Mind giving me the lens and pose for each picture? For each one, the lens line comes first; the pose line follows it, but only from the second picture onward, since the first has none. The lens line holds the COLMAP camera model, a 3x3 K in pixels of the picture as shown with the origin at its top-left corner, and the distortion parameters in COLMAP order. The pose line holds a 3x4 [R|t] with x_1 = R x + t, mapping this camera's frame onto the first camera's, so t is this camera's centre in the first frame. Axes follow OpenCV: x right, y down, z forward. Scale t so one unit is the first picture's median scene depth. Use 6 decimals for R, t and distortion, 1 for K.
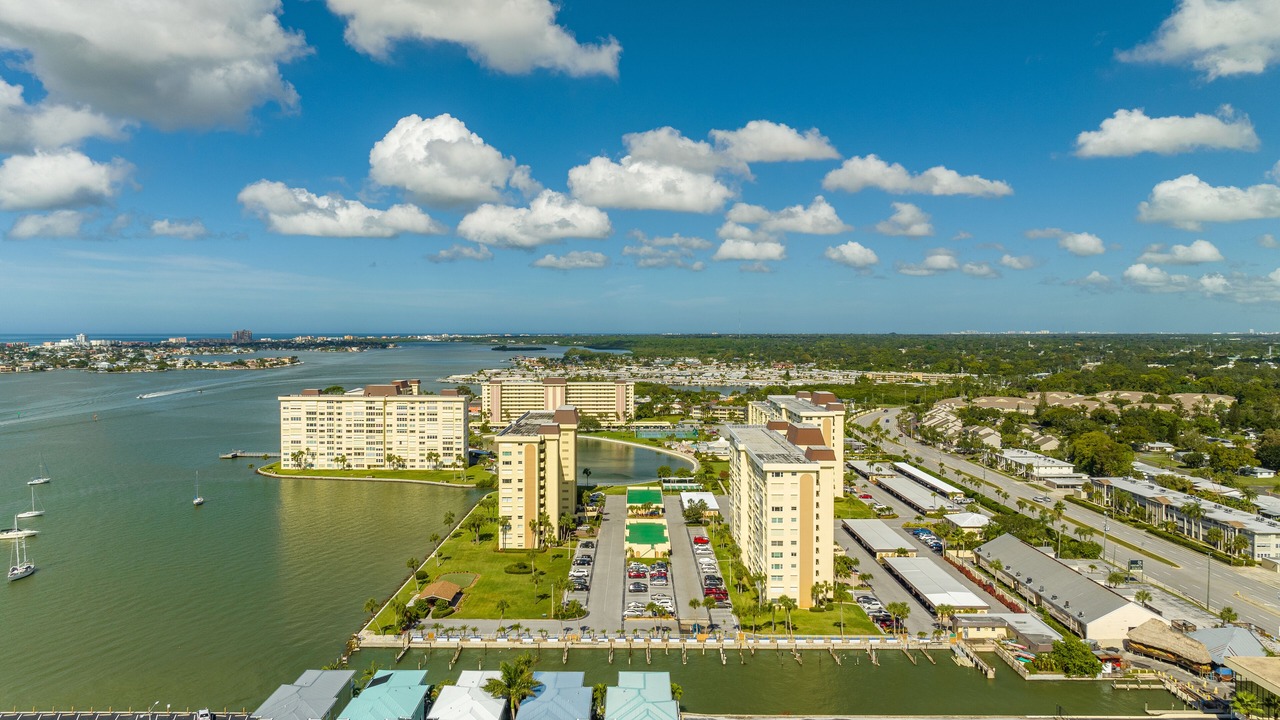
lens RADIAL K [[929.2, 0, 638.7], [0, 929.2, 339.8], [0, 0, 1]] dist [0.009830, -0.001768]
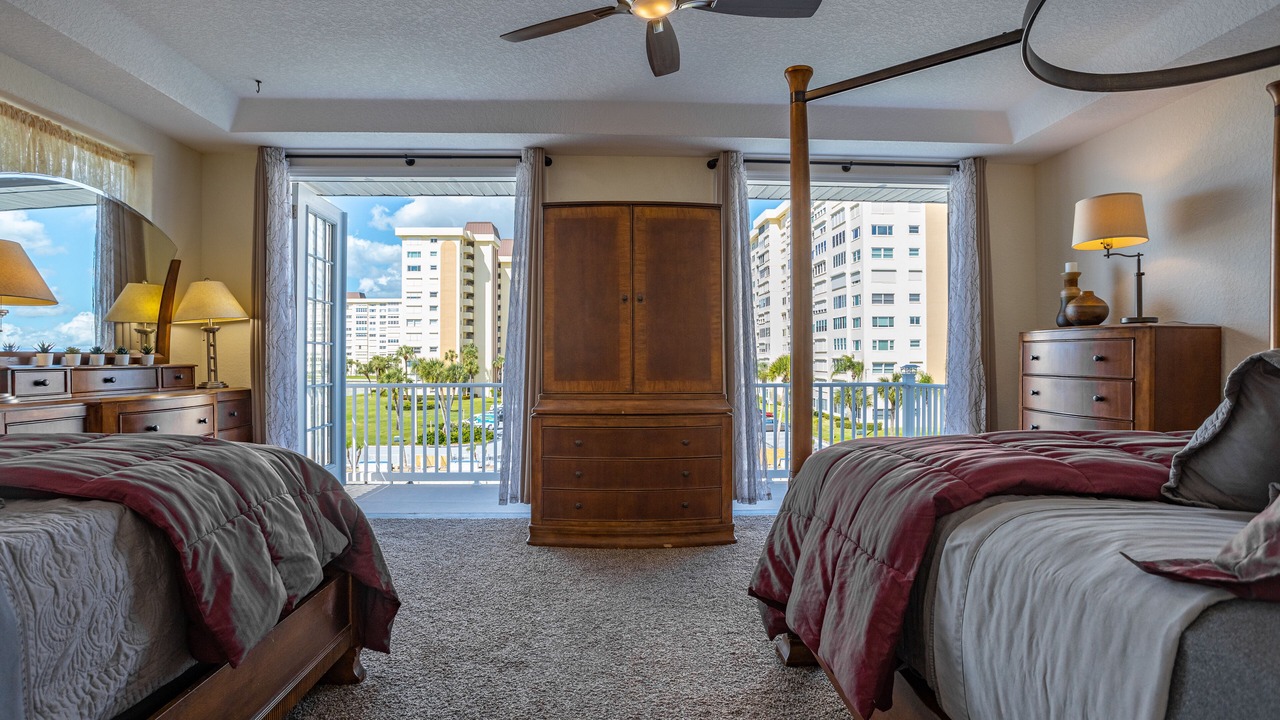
lens RADIAL K [[629.9, 0, 640.0], [0, 629.9, 360.0], [0, 0, 1]] dist [0.001301, 0.000003]
pose [[0.999058, 0.001686, 0.043360, 0.002104], [-0.001087, 0.999904, -0.013841, 0.132692], [-0.043380, 0.013781, 0.998964, 0.345003]]
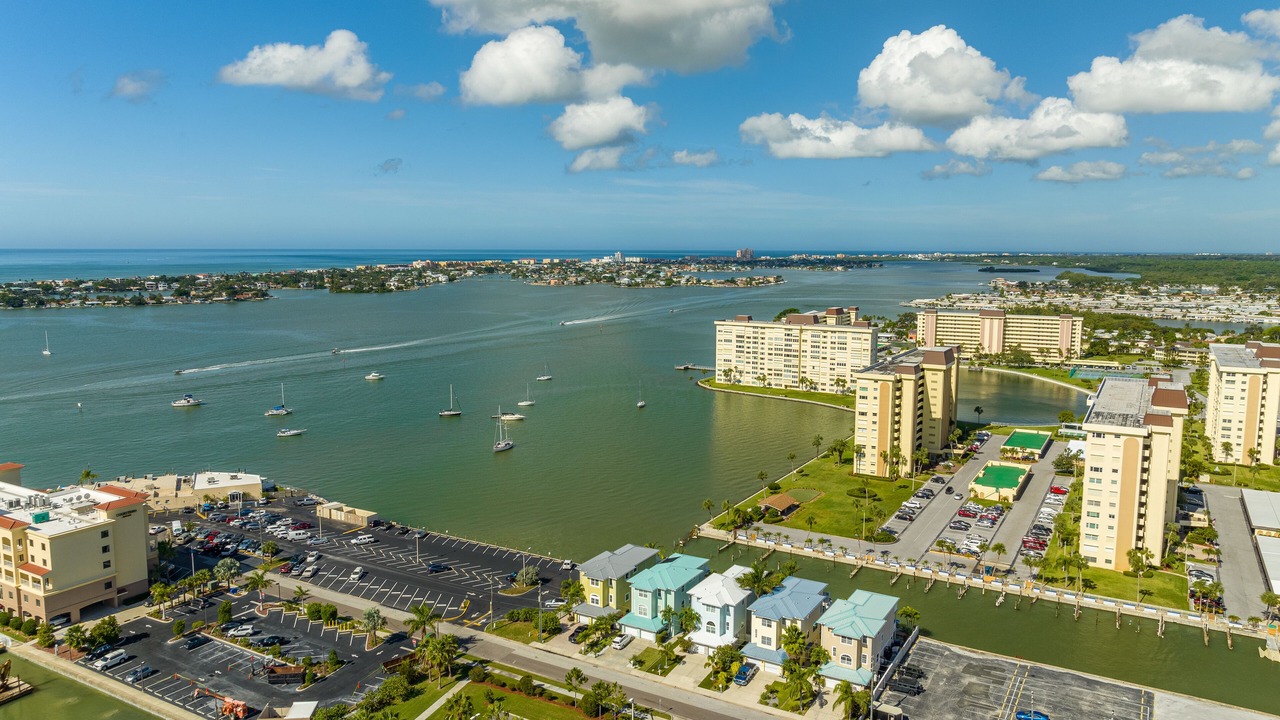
lens RADIAL K [[914.4, 0, 640.0], [0, 914.4, 360.0], [0, 0, 1]] dist [-0.002297, 0.000567]
pose [[0.864317, 0.064898, -0.498743, 0.106924], [-0.008118, 0.993311, 0.115184, -0.021596], [0.502882, -0.095507, 0.859063, -0.035438]]
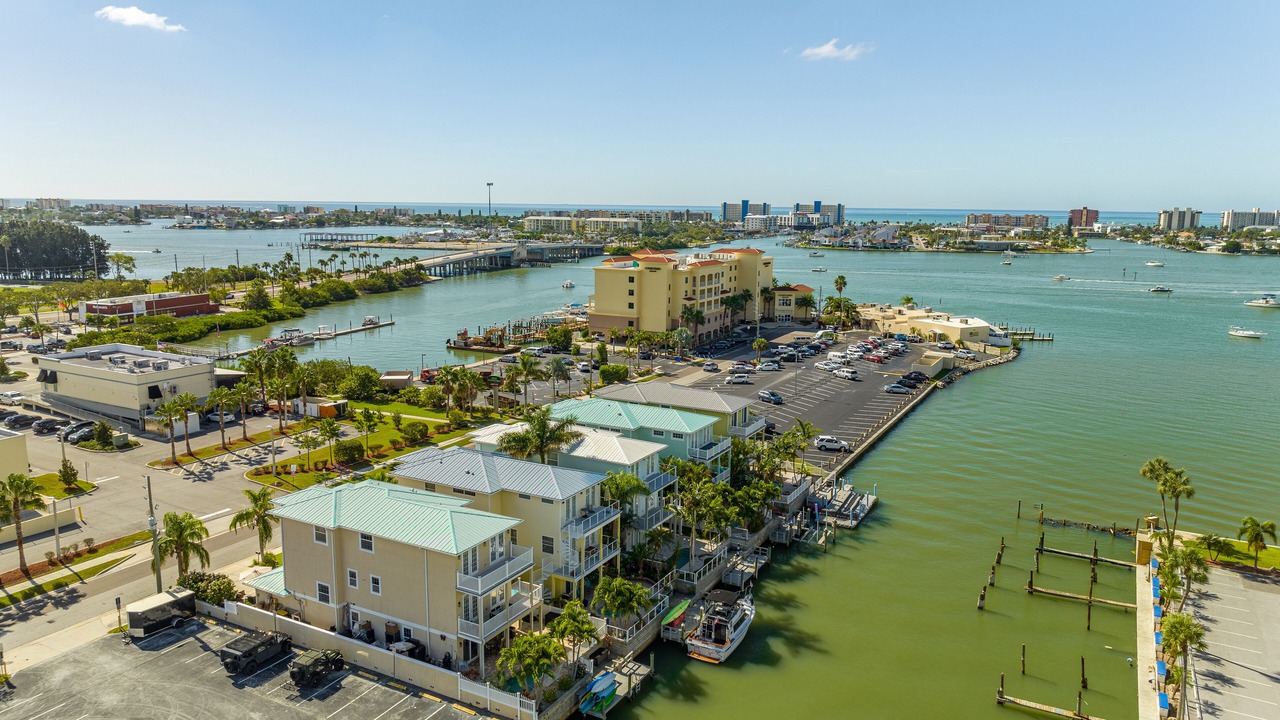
lens RADIAL K [[914.4, 0, 640.0], [0, 914.4, 360.0], [0, 0, 1]] dist [-0.002297, 0.000567]
pose [[-0.470179, 0.146609, -0.870309, 0.132370], [-0.030494, 0.982819, 0.182036, 0.064247], [0.882044, 0.112128, -0.457630, 0.456147]]
